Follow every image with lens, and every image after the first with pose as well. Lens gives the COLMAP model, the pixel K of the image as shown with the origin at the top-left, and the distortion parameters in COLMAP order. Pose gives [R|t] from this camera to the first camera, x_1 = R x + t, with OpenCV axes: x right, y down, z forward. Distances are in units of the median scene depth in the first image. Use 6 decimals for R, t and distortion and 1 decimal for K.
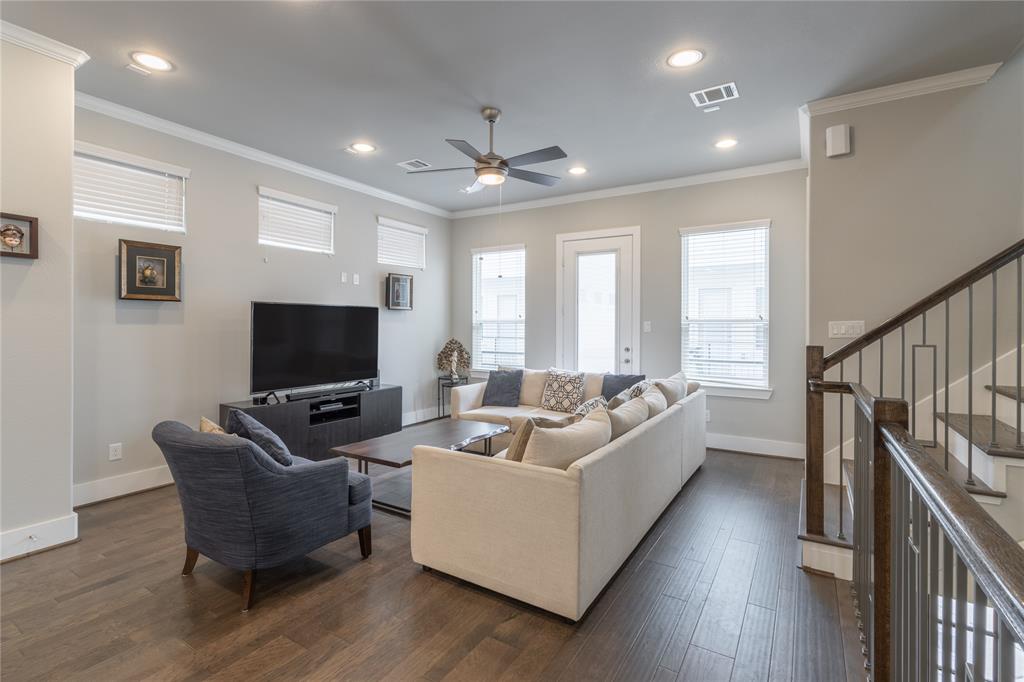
lens RADIAL K [[478.4, 0, 514.3], [0, 478.4, 327.8], [0, 0, 1]] dist [0.002976, 0.001072]
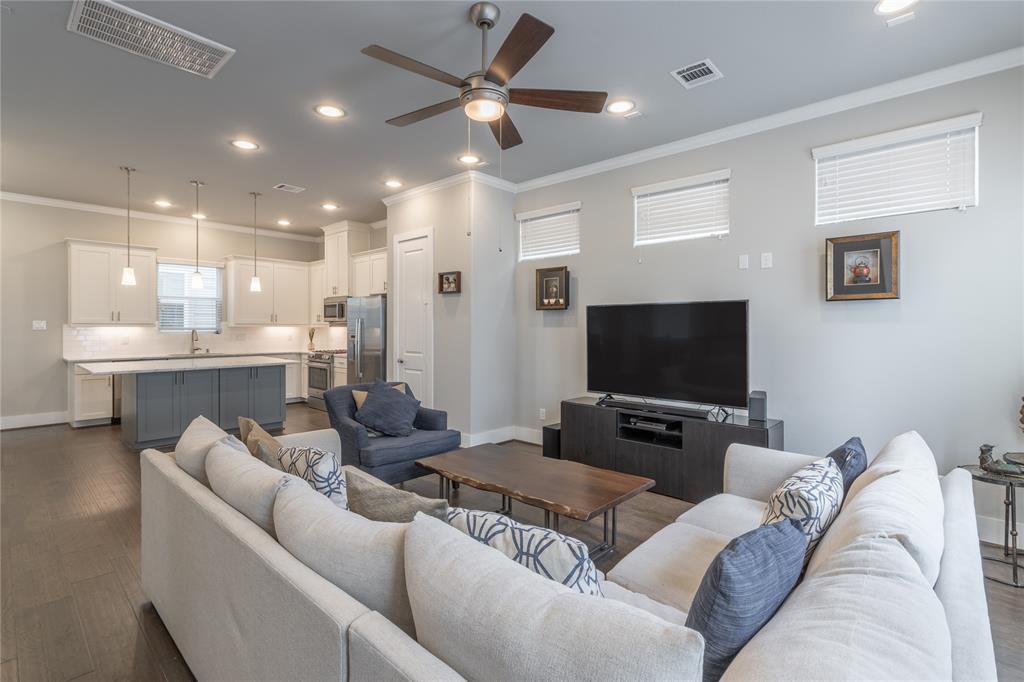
lens RADIAL K [[478.4, 0, 514.3], [0, 478.4, 327.8], [0, 0, 1]] dist [0.002976, 0.001072]
pose [[-0.186648, 0.002978, -0.982422, 0.415797], [-0.003811, 0.999986, 0.003755, -0.006901], [0.982419, 0.004445, -0.186634, 0.796955]]
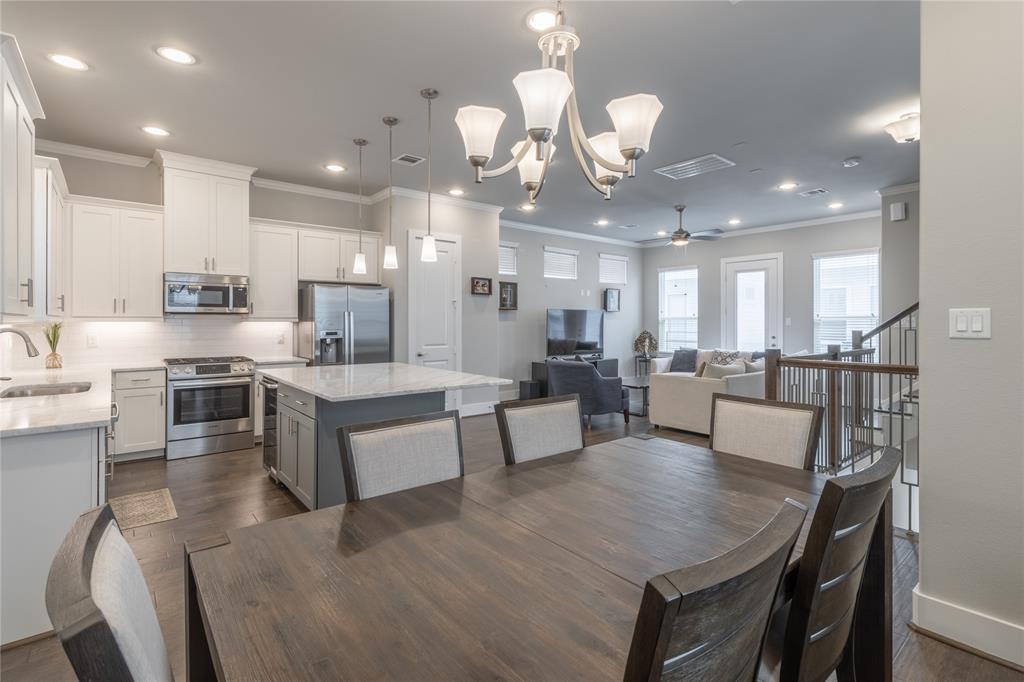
lens RADIAL K [[484.0, 0, 513.0], [0, 484.0, 322.5], [0, 0, 1]] dist [0.000076, 0.000389]
pose [[0.946353, -0.002947, -0.323121, -0.039604], [0.001936, 0.999992, -0.003451, 0.003787], [0.323129, 0.002640, 0.946351, -0.676577]]
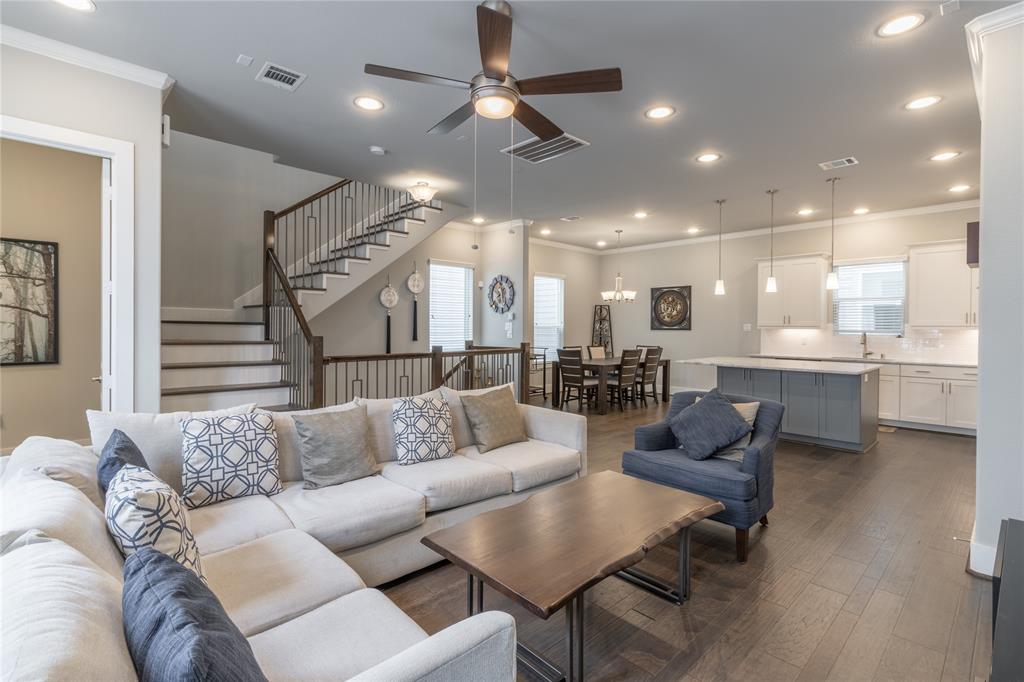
lens RADIAL K [[478.4, 0, 514.3], [0, 478.4, 327.8], [0, 0, 1]] dist [0.002976, 0.001072]
pose [[-0.967452, -0.005196, 0.253003, -0.176077], [-0.003877, 0.999976, 0.005709, -0.009179], [-0.253027, 0.004543, -0.967449, 1.124168]]
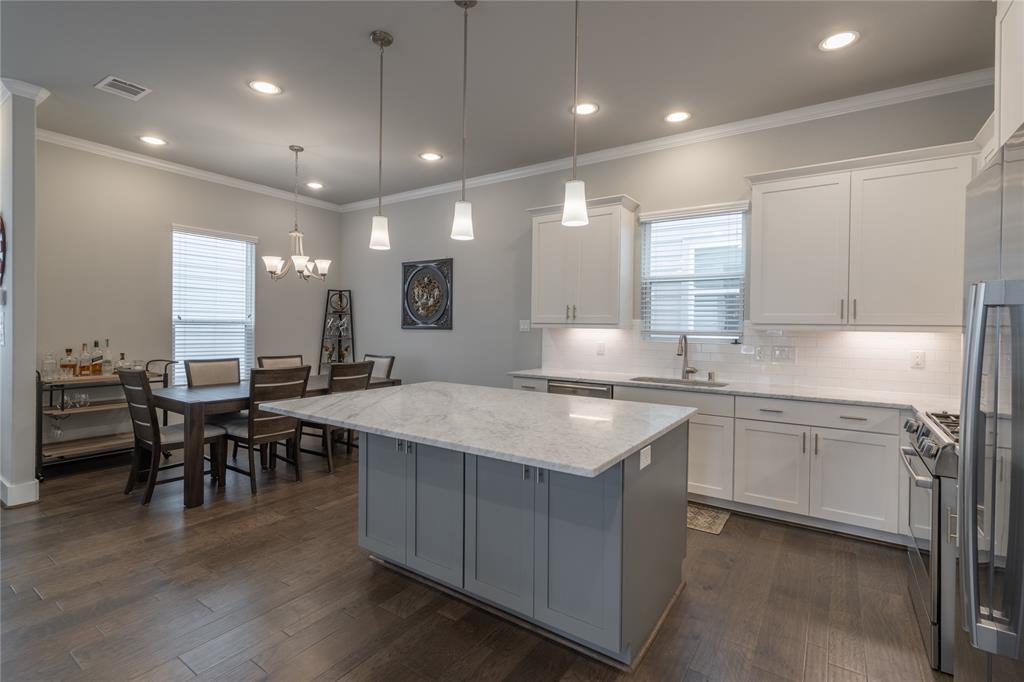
lens RADIAL K [[478.4, 0, 514.3], [0, 478.4, 327.8], [0, 0, 1]] dist [0.002976, 0.001072]
pose [[-0.999240, -0.010991, 0.037395, -0.524755], [-0.010725, 0.999916, 0.007297, -0.006500], [-0.037472, 0.006890, -0.999274, 0.392779]]
